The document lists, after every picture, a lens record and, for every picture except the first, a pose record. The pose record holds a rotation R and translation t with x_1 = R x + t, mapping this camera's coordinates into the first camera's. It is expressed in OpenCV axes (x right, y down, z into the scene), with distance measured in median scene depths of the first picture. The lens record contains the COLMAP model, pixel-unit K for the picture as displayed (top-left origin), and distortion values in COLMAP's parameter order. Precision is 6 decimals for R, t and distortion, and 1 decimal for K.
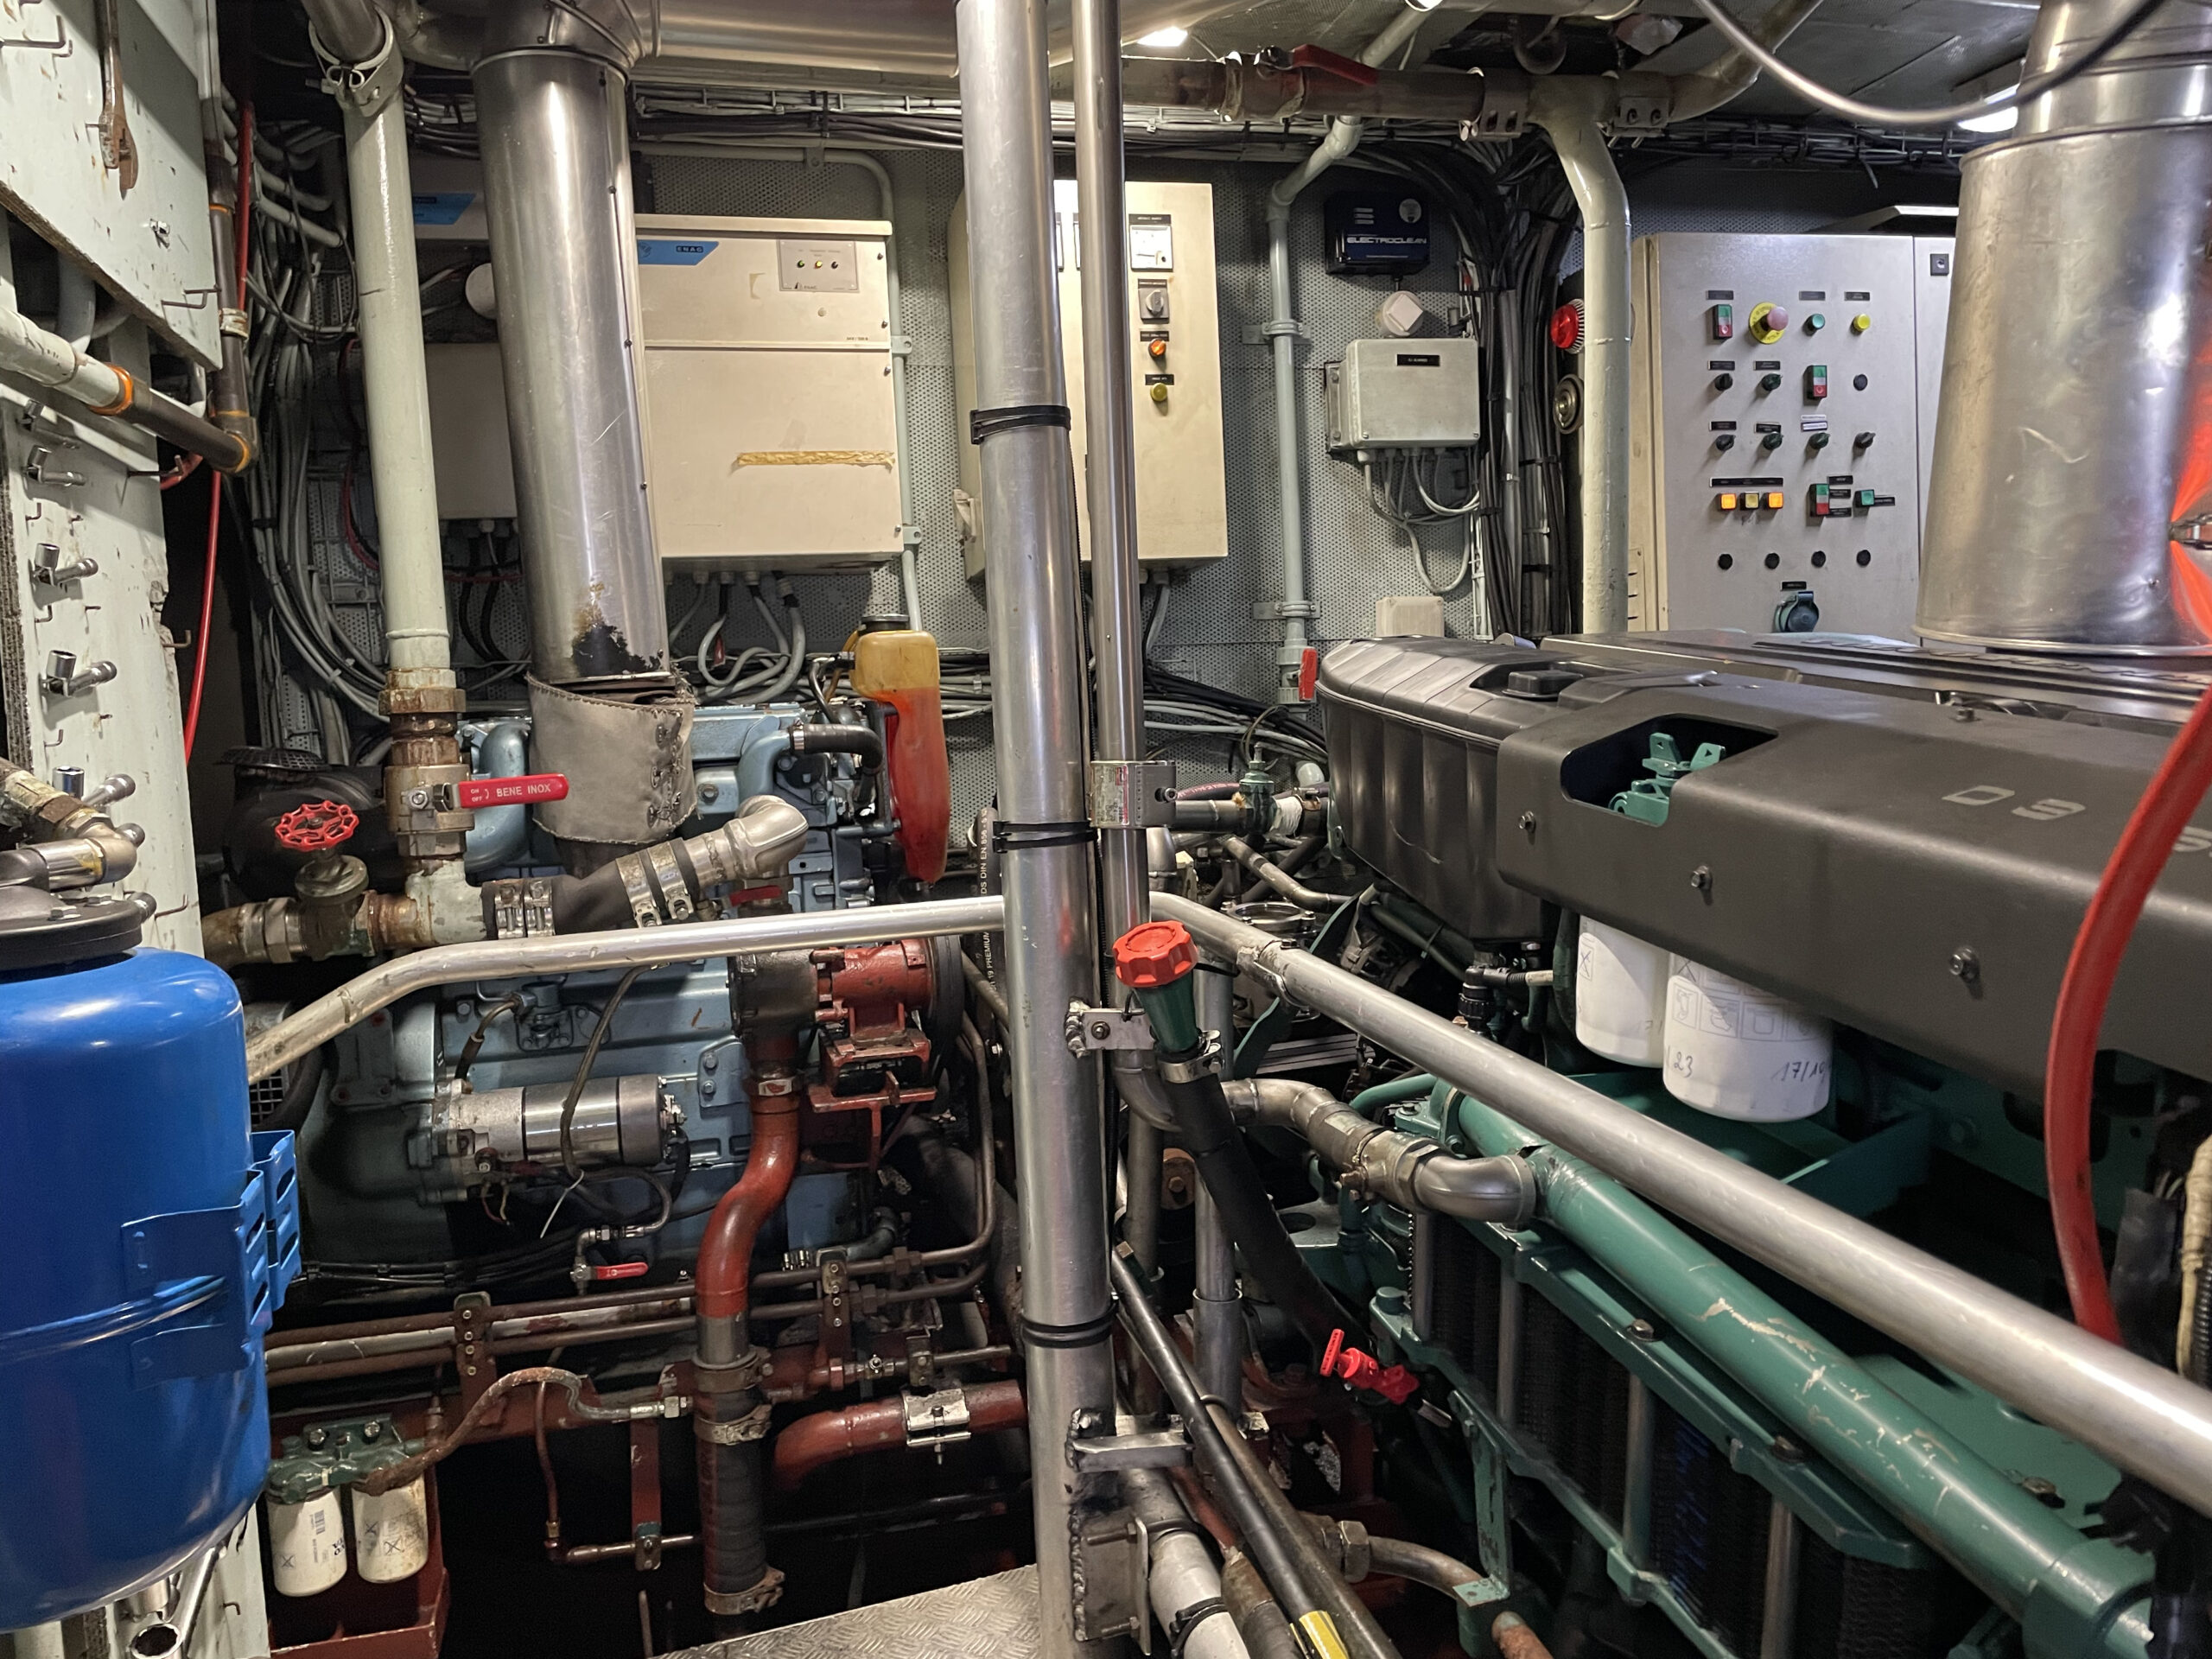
lens RADIAL K [[1648.9, 0, 1092.8], [0, 1648.9, 837.1], [0, 0, 1]] dist [0.051157, -0.060318]
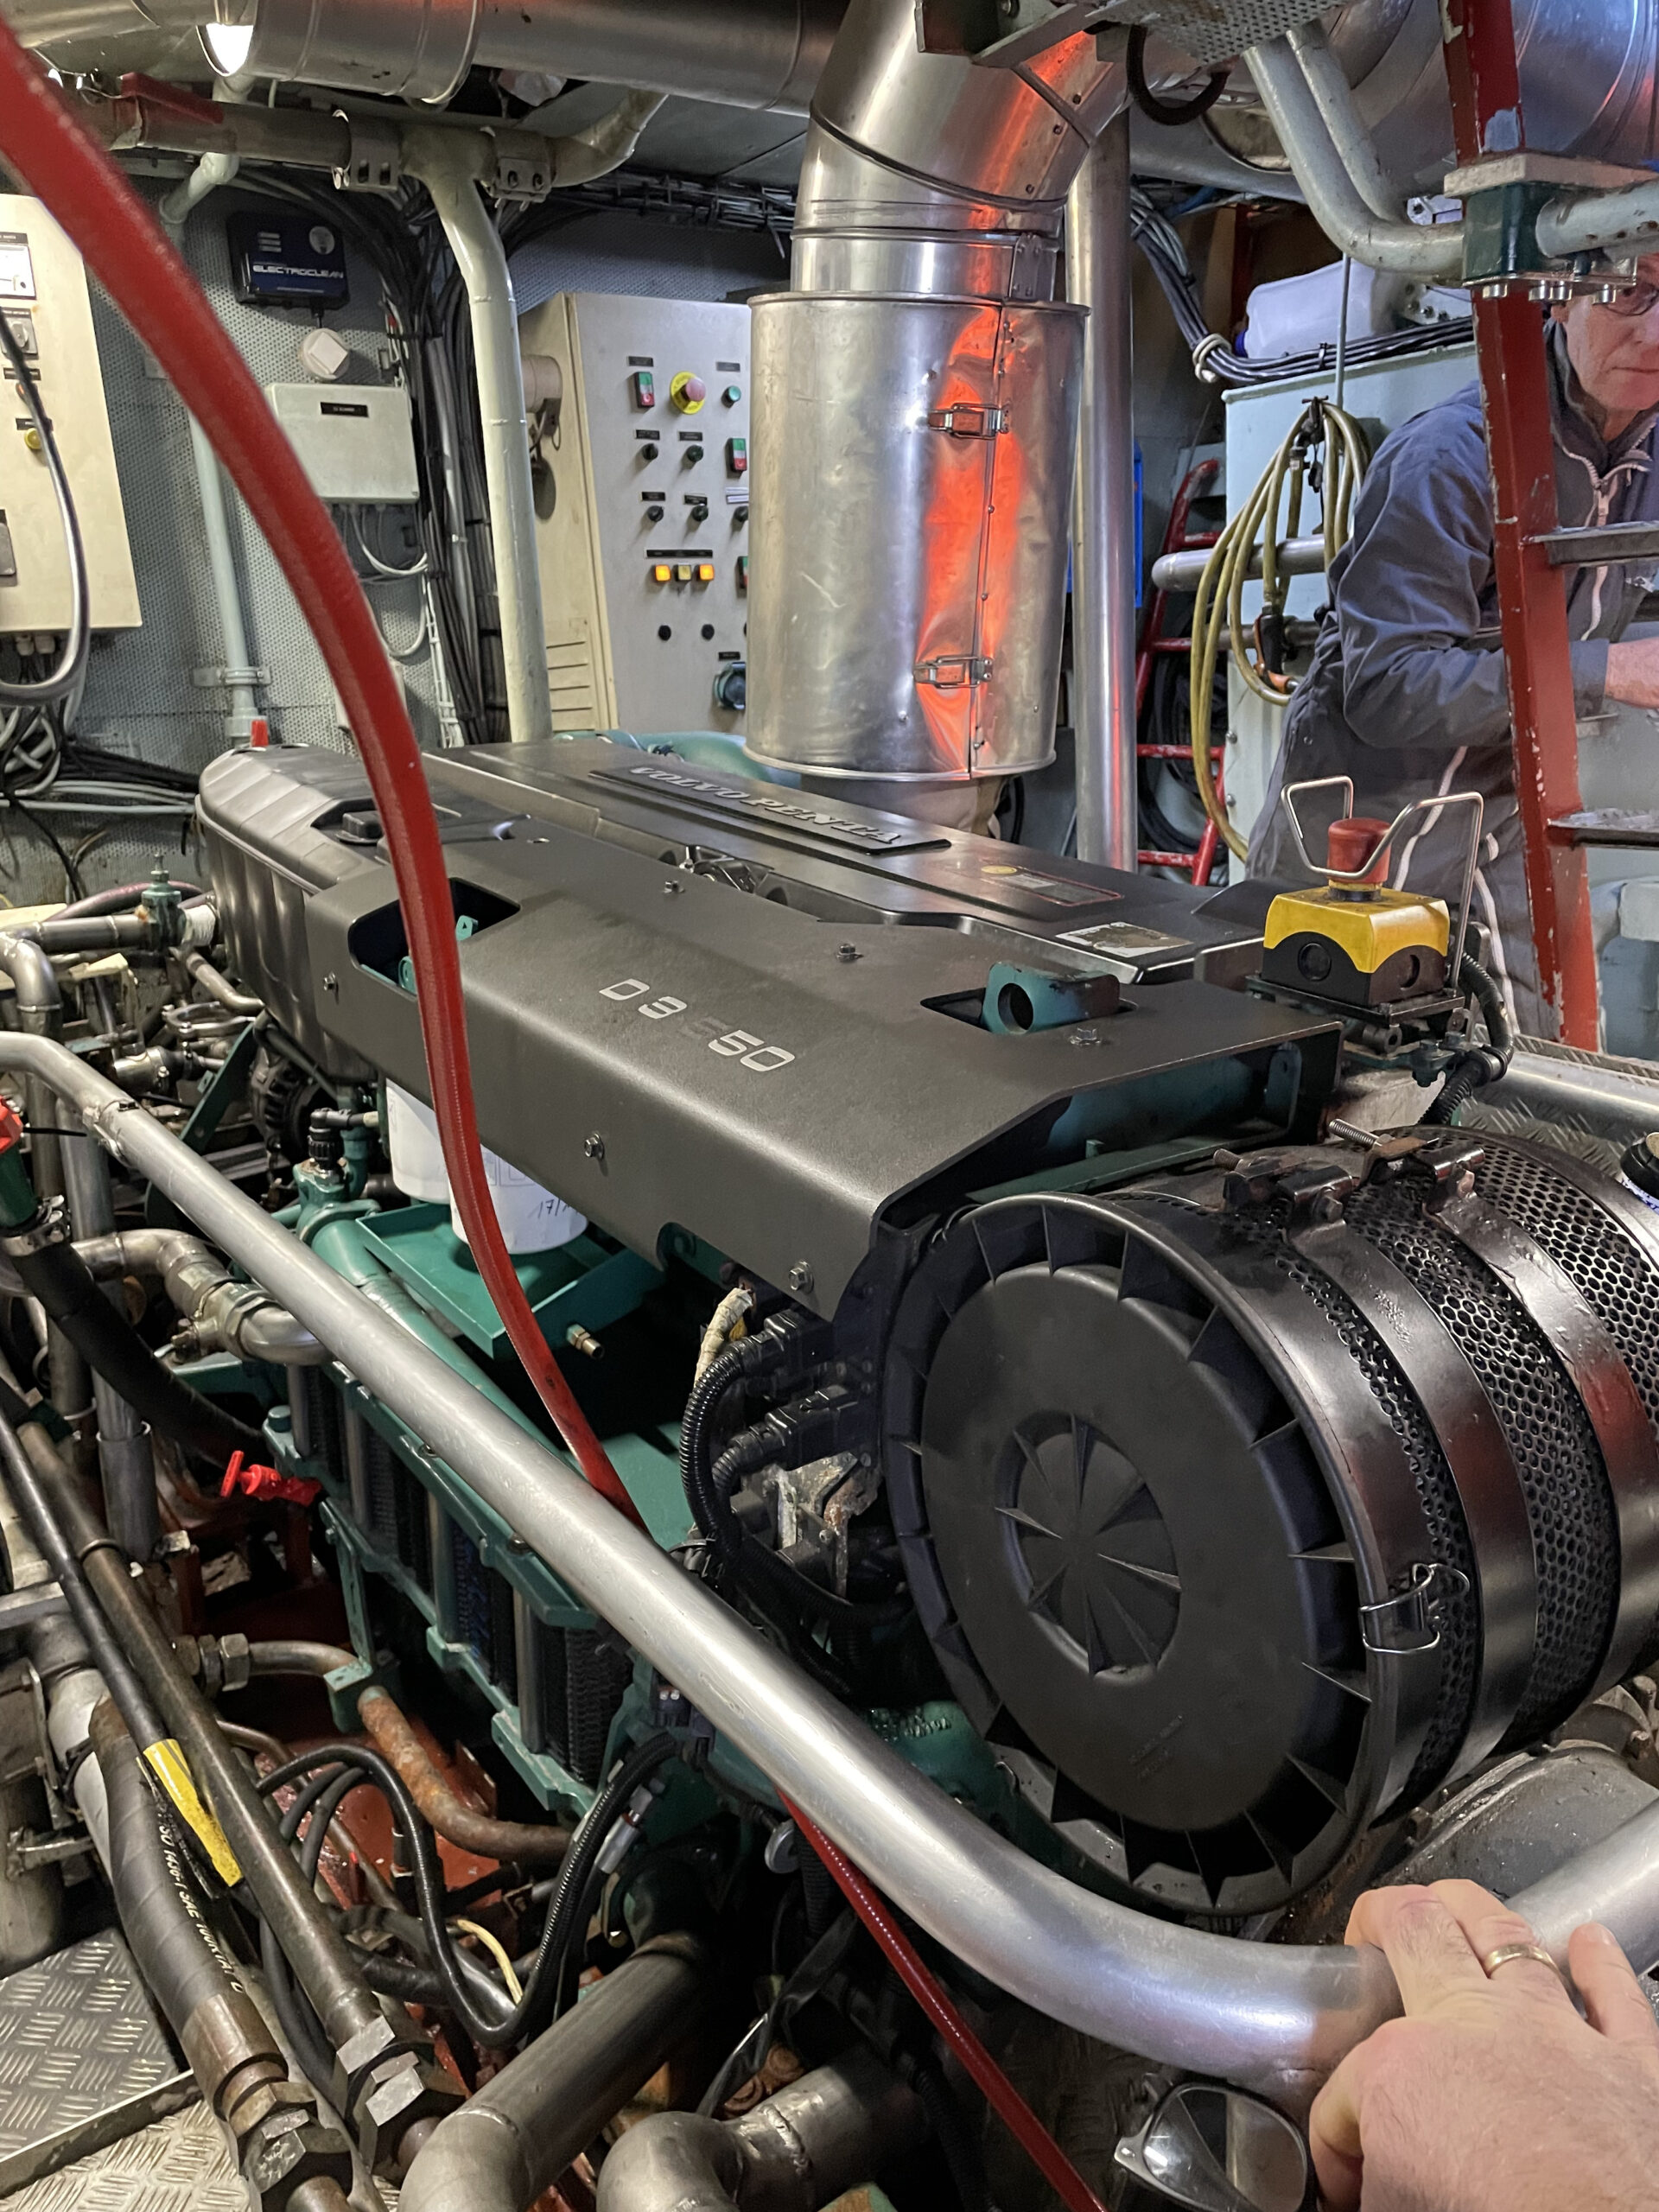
lens RADIAL K [[1648.9, 0, 841.5], [0, 1648.9, 1101.9], [0, 0, 1]] dist [0.051157, -0.060318]
pose [[0.928533, -0.101004, 0.357247, 0.082336], [0.043216, 0.985144, 0.166205, -0.043490], [-0.368727, -0.138888, 0.919103, -0.042299]]
